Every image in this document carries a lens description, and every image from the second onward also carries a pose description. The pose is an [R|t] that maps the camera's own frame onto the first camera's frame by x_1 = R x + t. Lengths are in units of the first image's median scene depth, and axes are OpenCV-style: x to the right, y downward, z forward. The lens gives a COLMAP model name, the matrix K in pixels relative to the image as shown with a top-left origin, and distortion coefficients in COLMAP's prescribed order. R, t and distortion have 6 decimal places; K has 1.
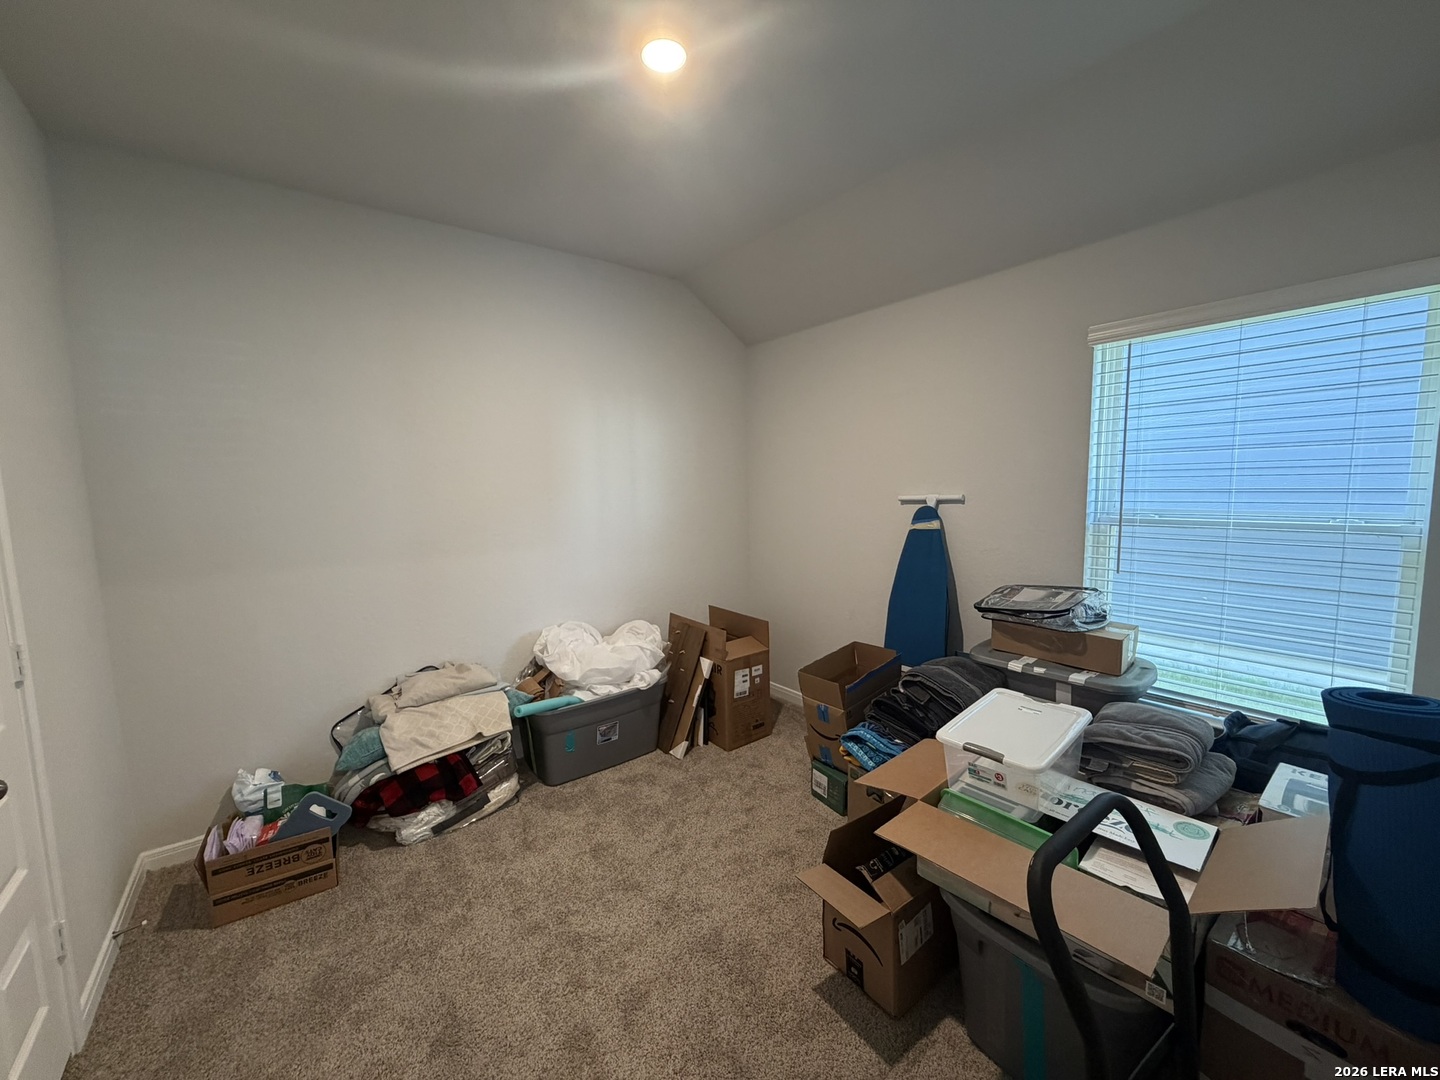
lens RADIAL K [[570.9, 0, 713.2], [0, 570.9, 541.9], [0, 0, 1]] dist [0.000064, 0.000189]
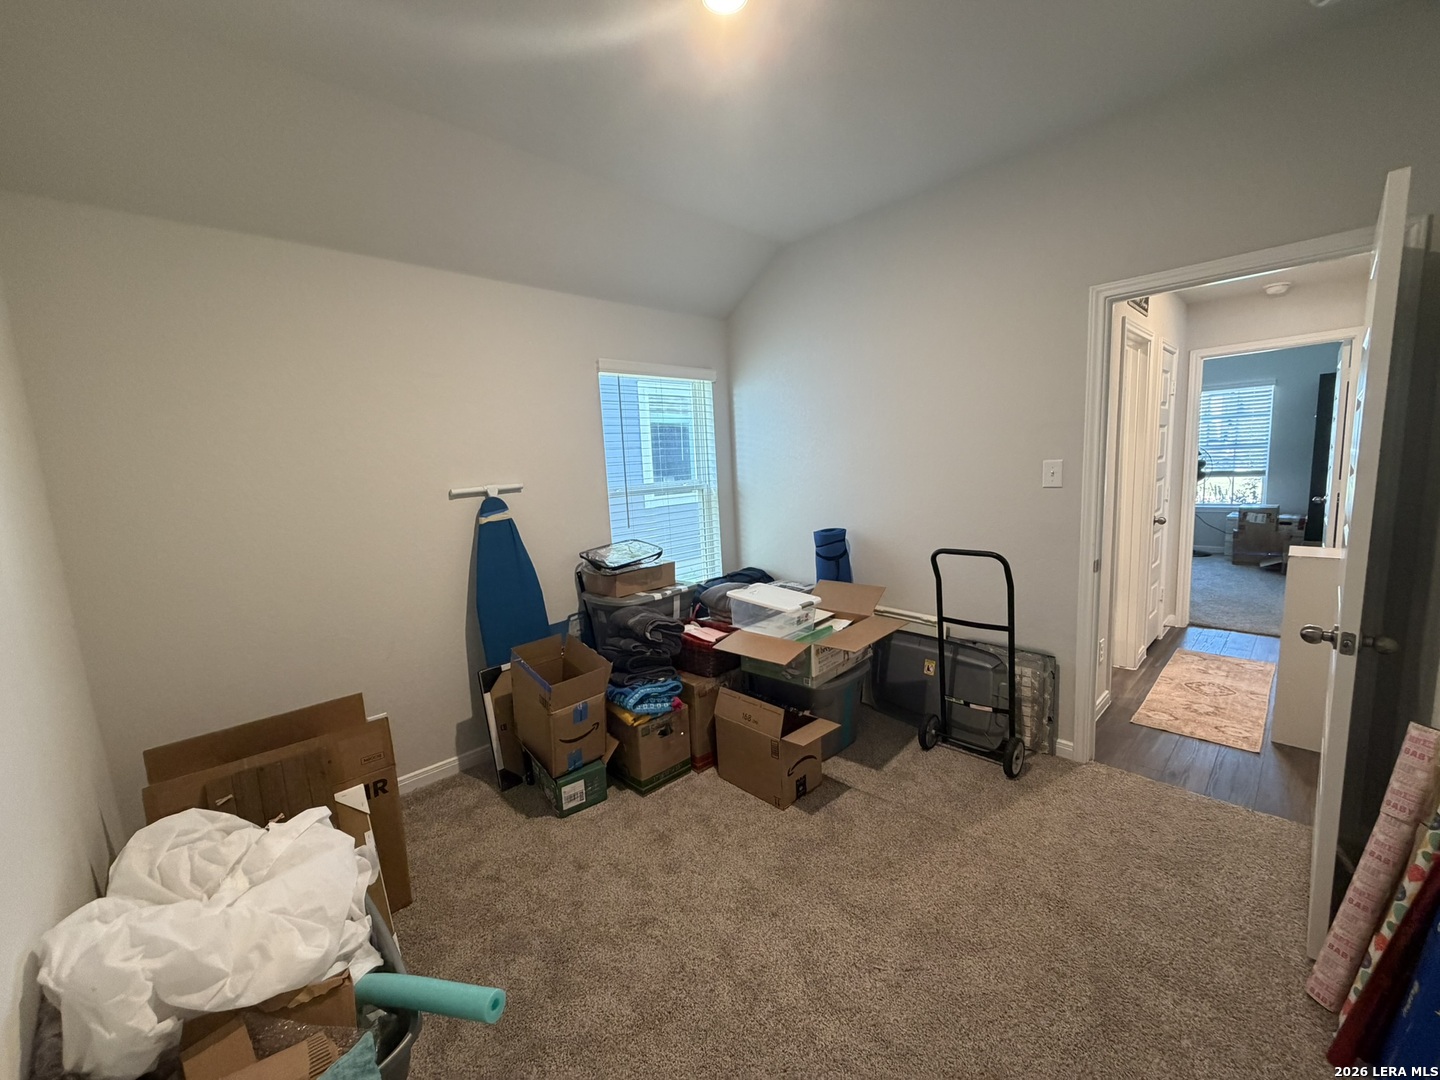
lens RADIAL K [[570.9, 0, 713.9], [0, 570.9, 538.8], [0, 0, 1]] dist [0.000064, 0.000189]
pose [[-0.128350, -0.103839, 0.986278, -0.669876], [0.149936, 0.981040, 0.122800, -0.058038], [-0.980329, 0.163640, -0.110348, 0.770340]]
